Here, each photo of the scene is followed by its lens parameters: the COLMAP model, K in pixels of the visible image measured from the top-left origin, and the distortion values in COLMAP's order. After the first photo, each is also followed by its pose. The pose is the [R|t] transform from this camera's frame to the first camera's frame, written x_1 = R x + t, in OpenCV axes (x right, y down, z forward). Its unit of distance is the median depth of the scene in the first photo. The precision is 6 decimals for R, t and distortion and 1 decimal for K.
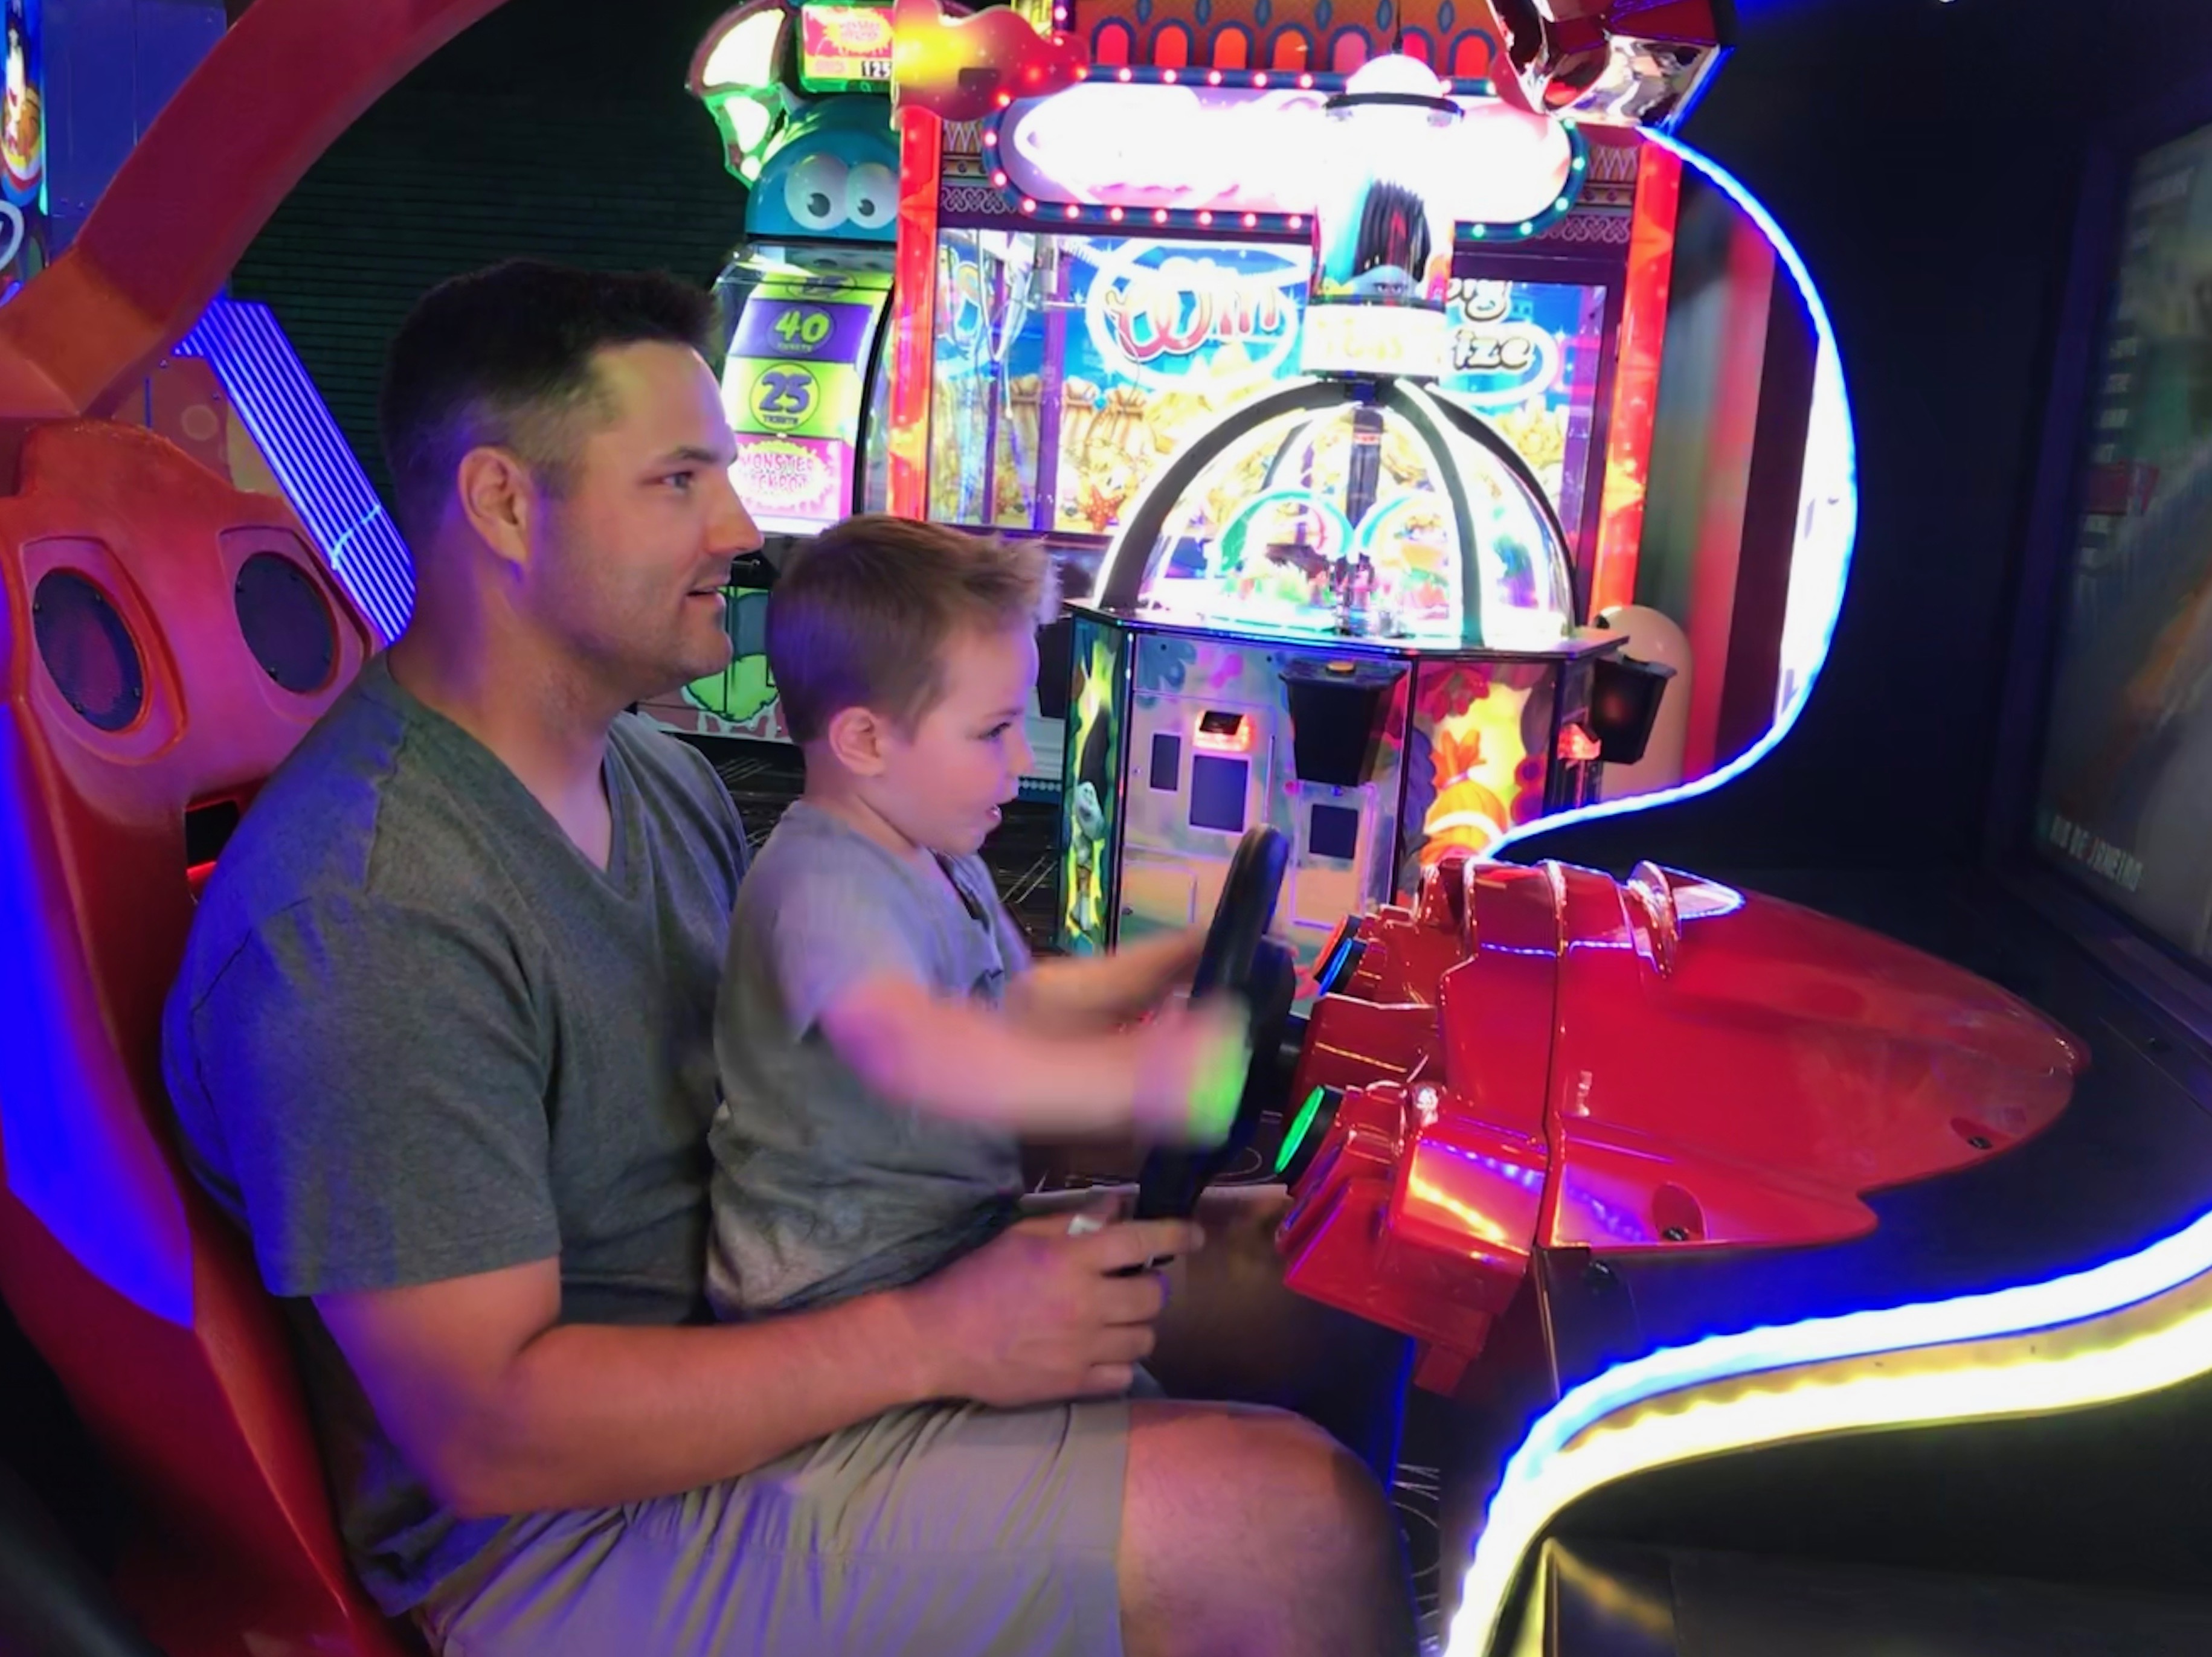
lens RADIAL K [[1977.2, 0, 1094.5], [0, 1977.2, 841.6], [0, 0, 1]] dist [0.095719, -0.005573]
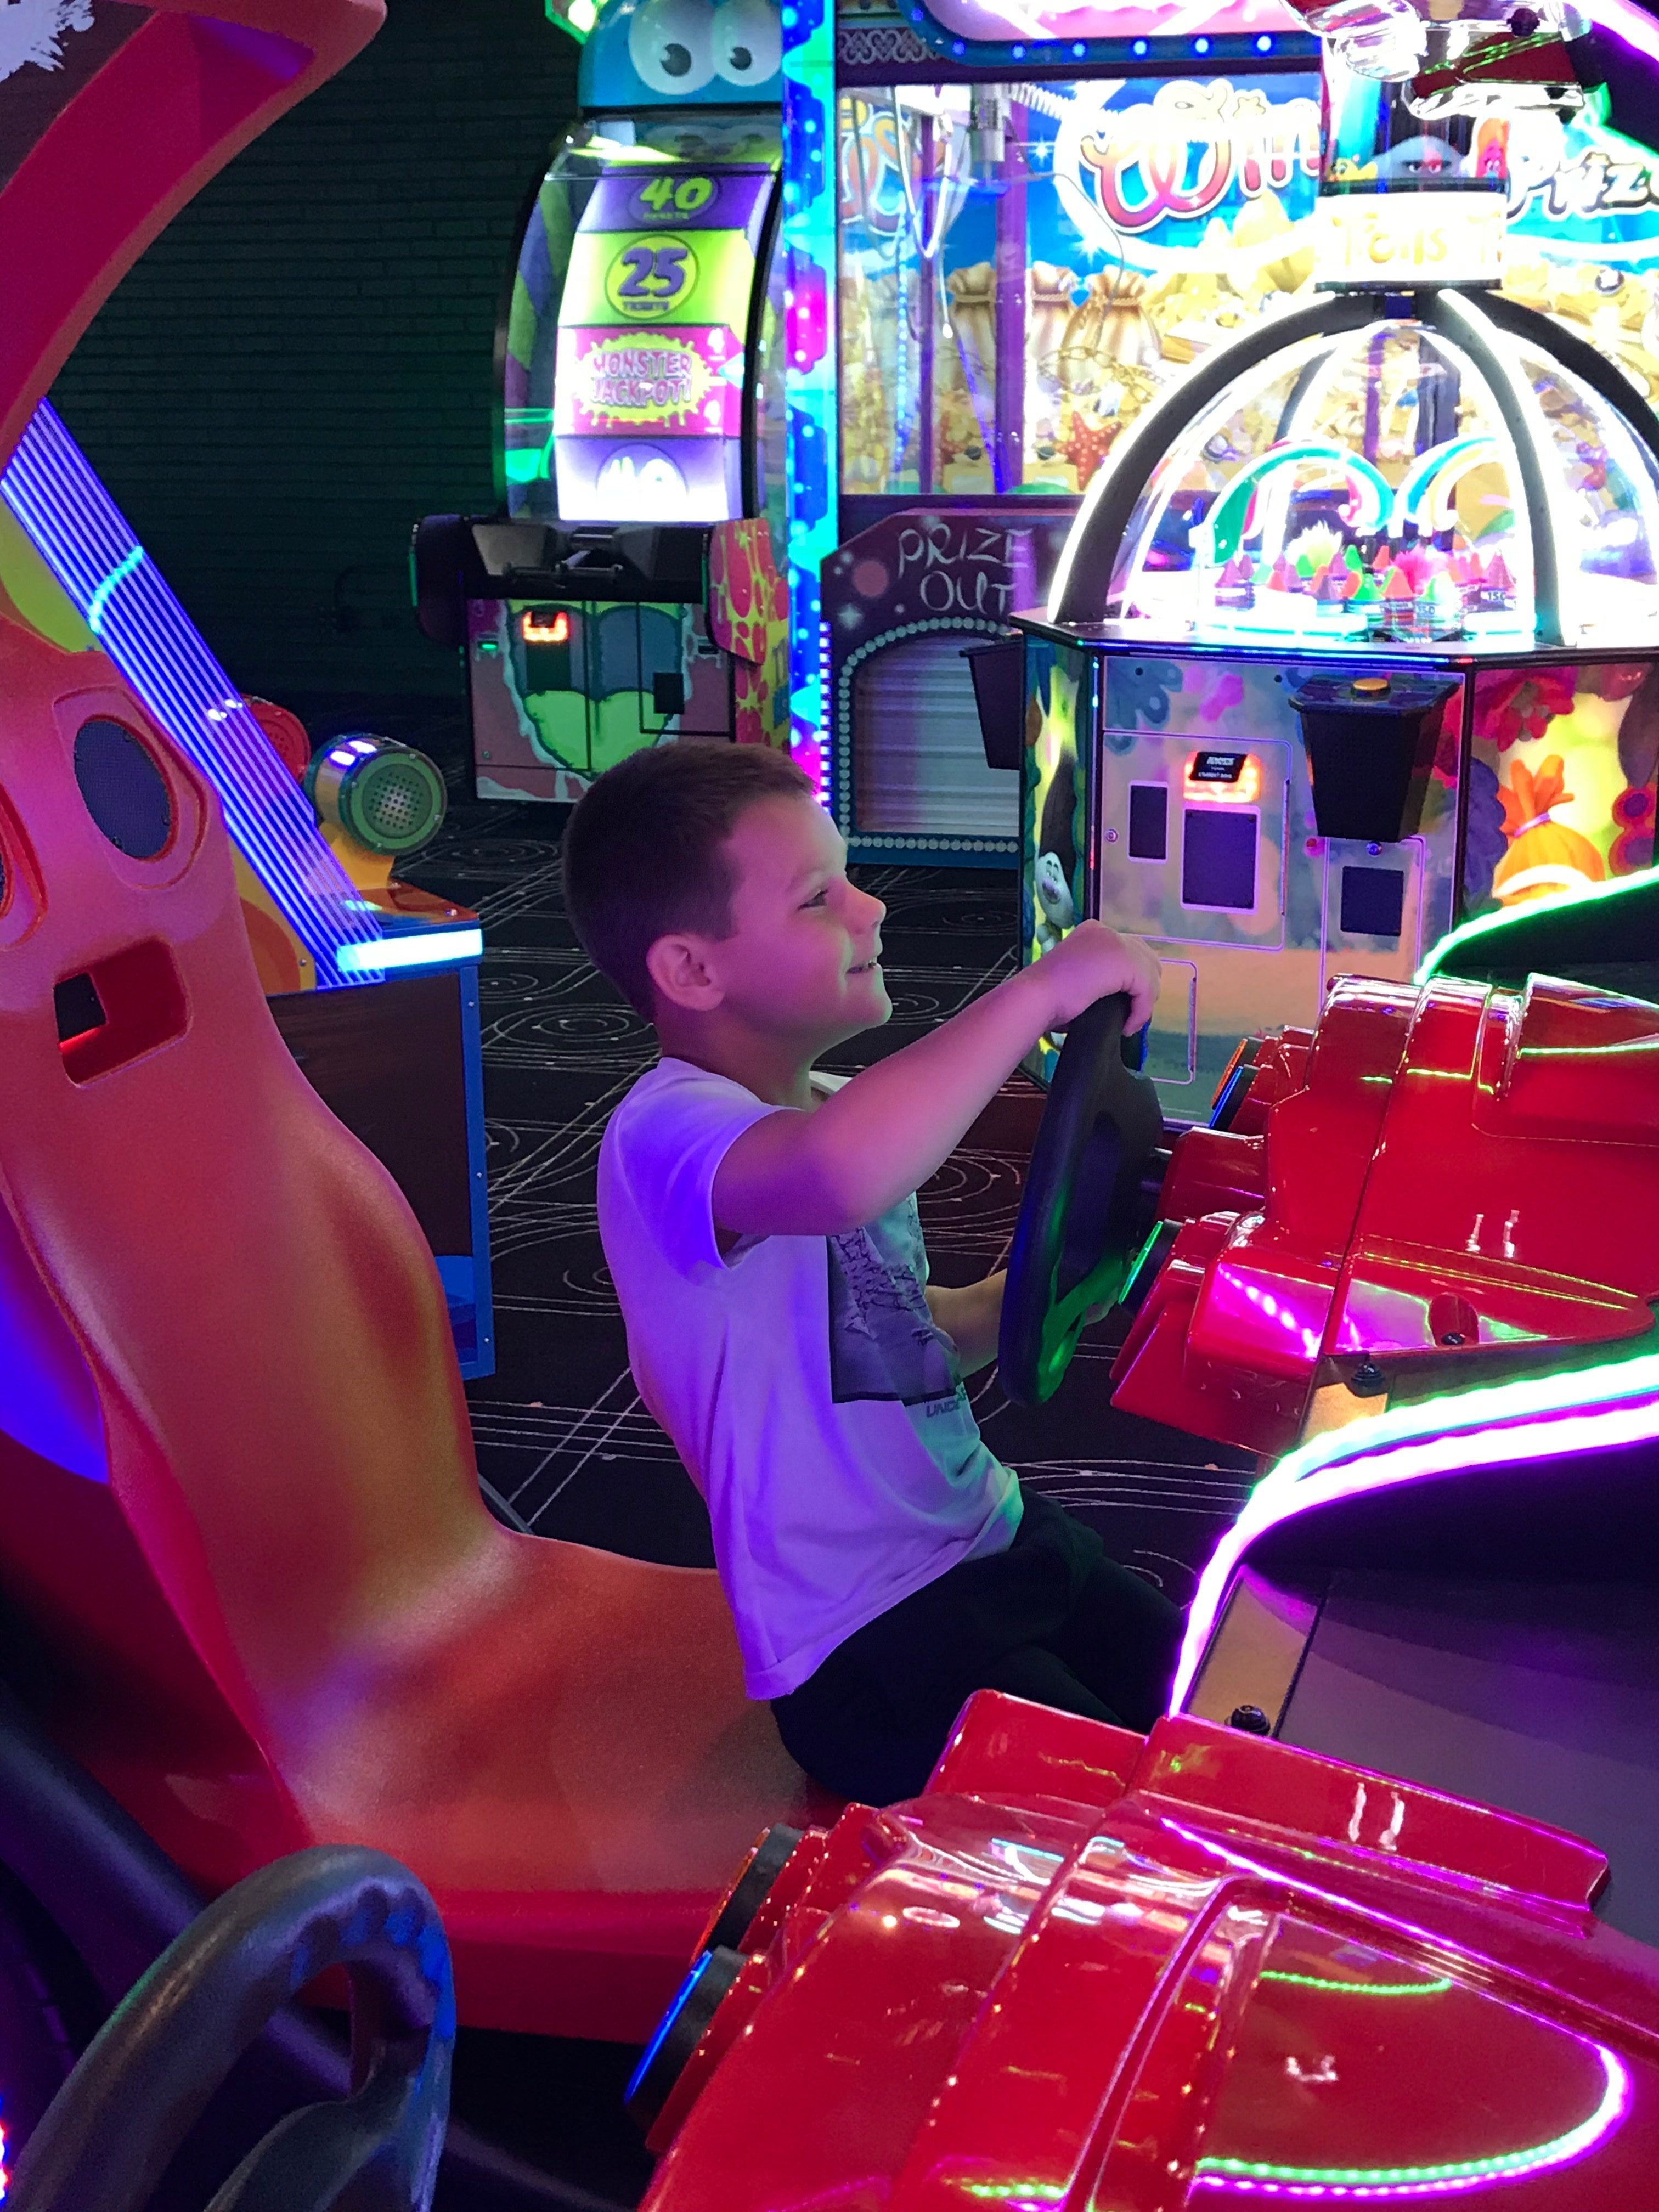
lens RADIAL K [[2868.3, 0, 808.3], [0, 2868.3, 1121.8], [0, 0, 1]] dist [0.042334, 0.000000]
pose [[0.992193, -0.044933, -0.116337, 0.017800], [0.053567, 0.995952, 0.072187, -0.007212], [0.112622, -0.077855, 0.990583, -0.079091]]
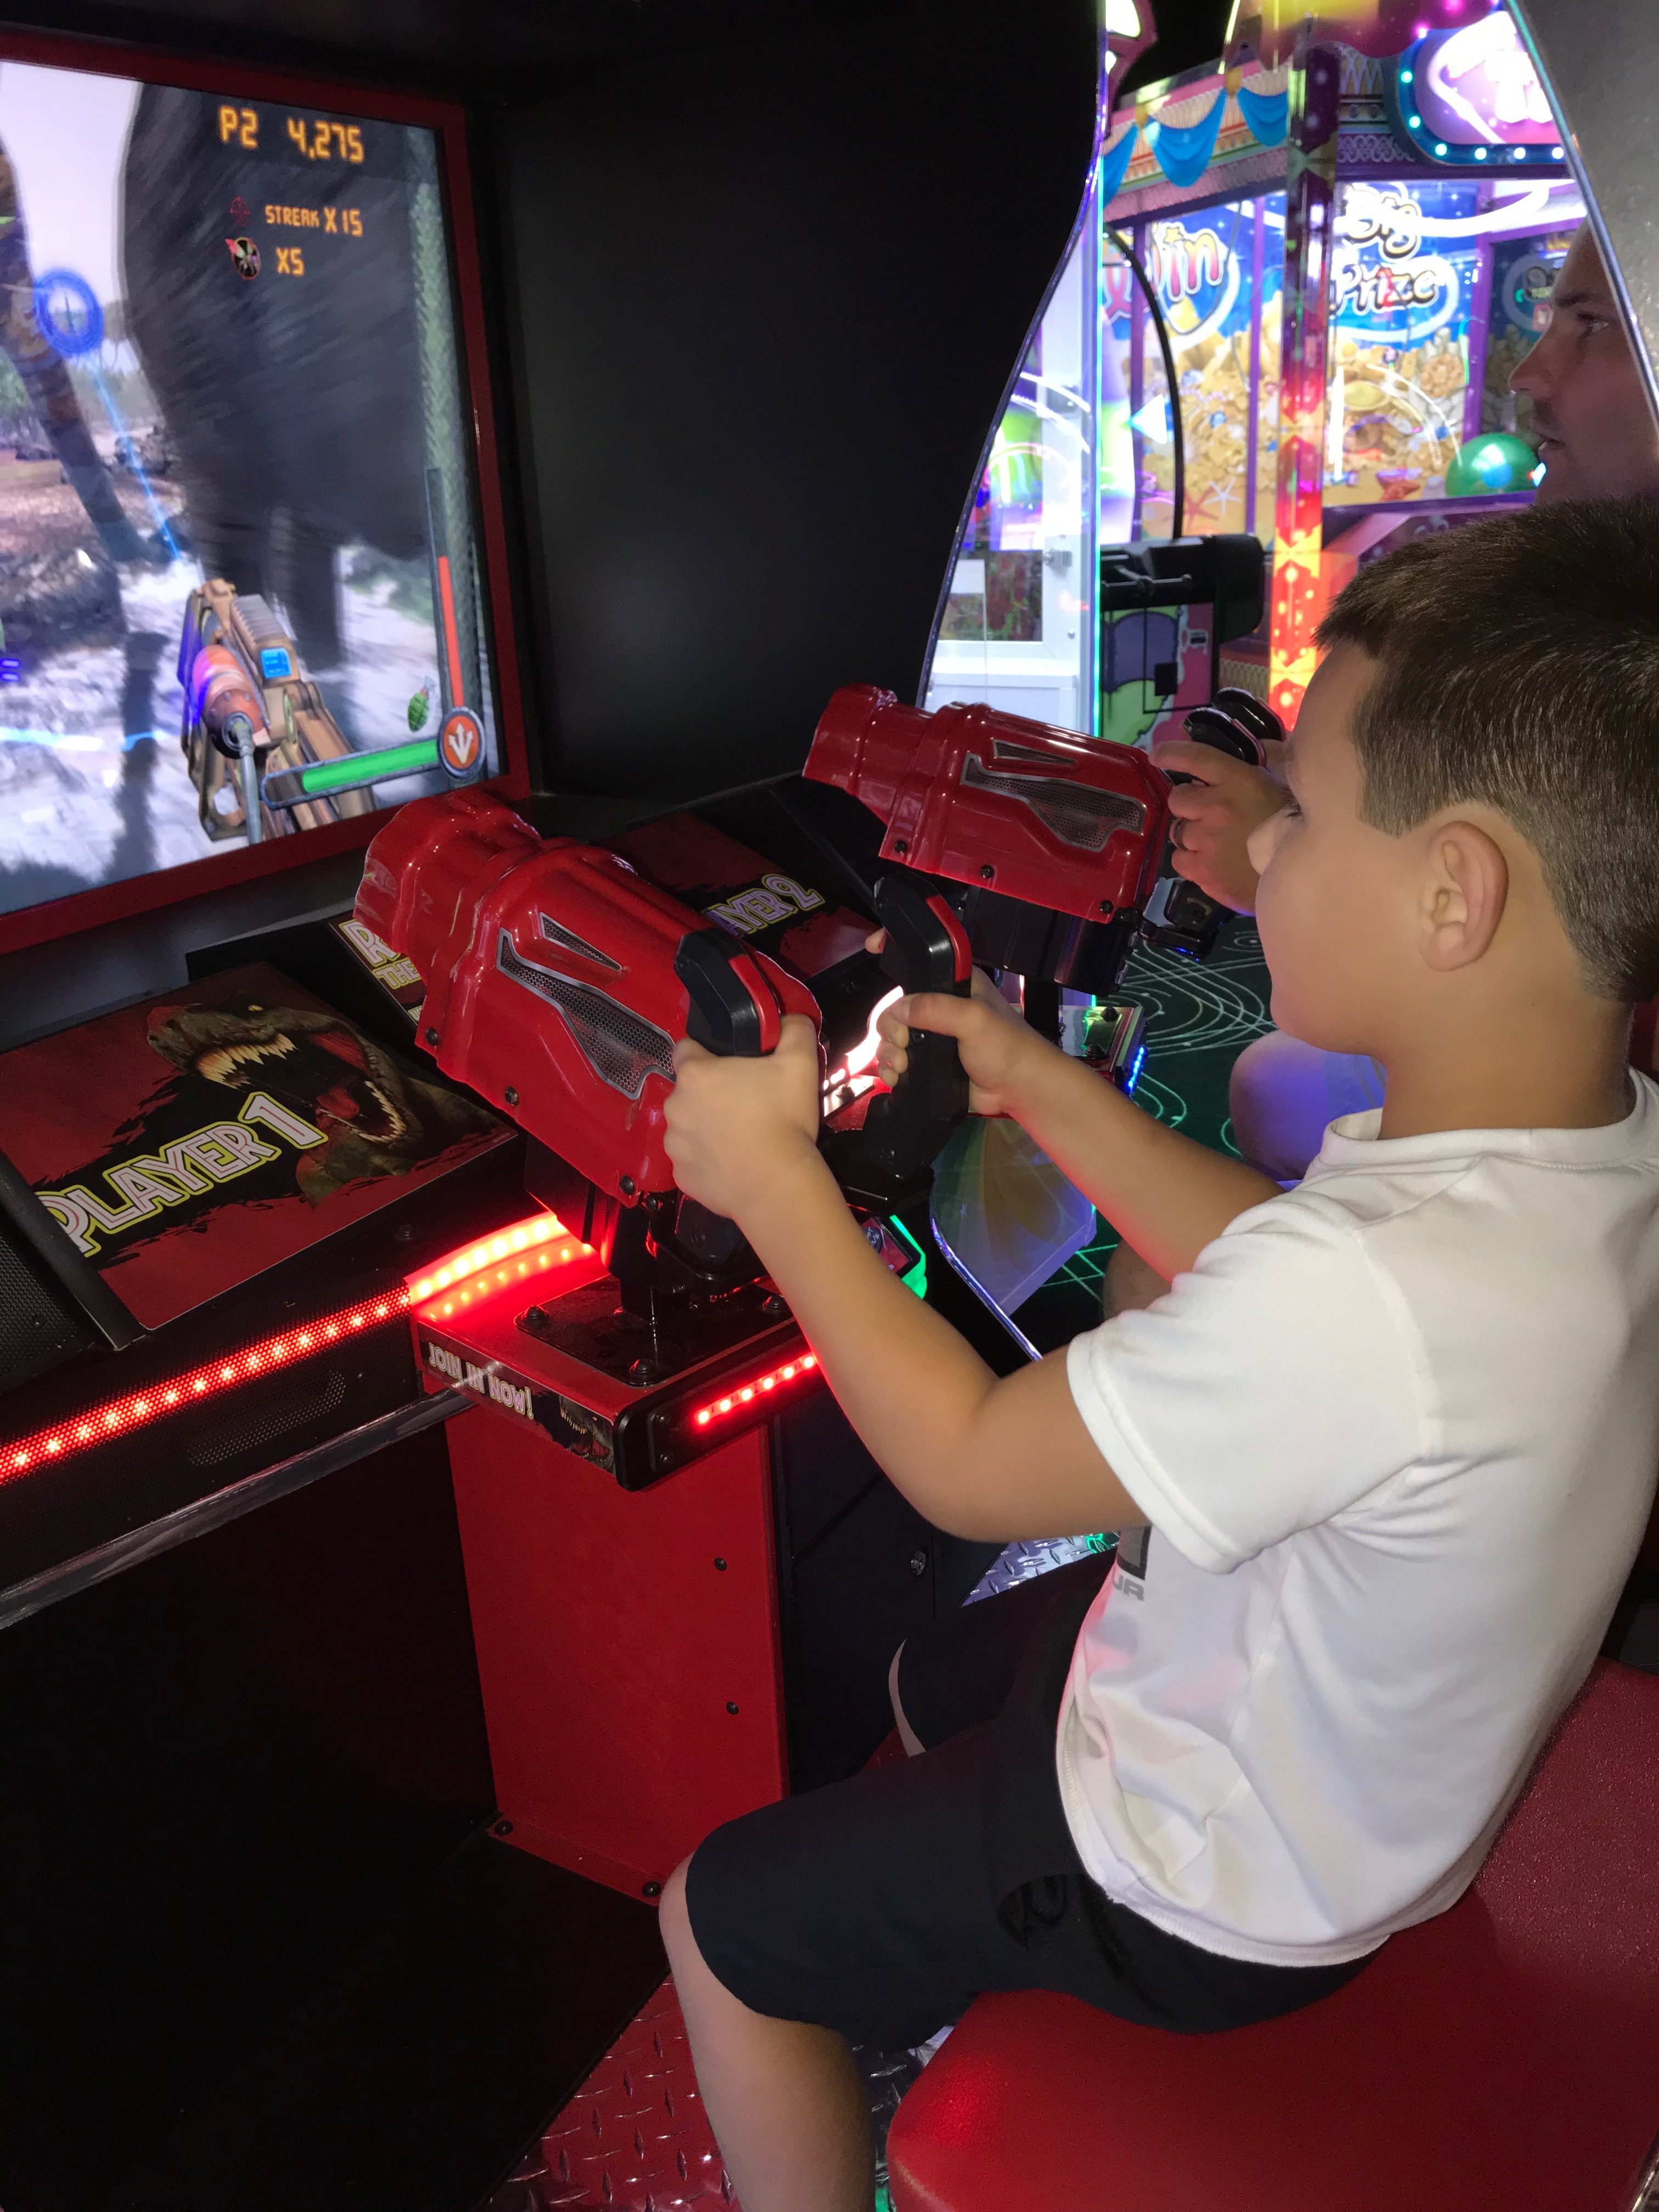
lens RADIAL K [[1977.5, 0, 826.1], [0, 1977.5, 1108.6], [0, 0, 1]] dist [0.095719, -0.005573]
pose [[0.821811, -0.275601, 0.498670, -0.890016], [0.207492, 0.959892, 0.188557, -0.117053], [-0.530636, -0.051488, 0.846035, 0.289993]]
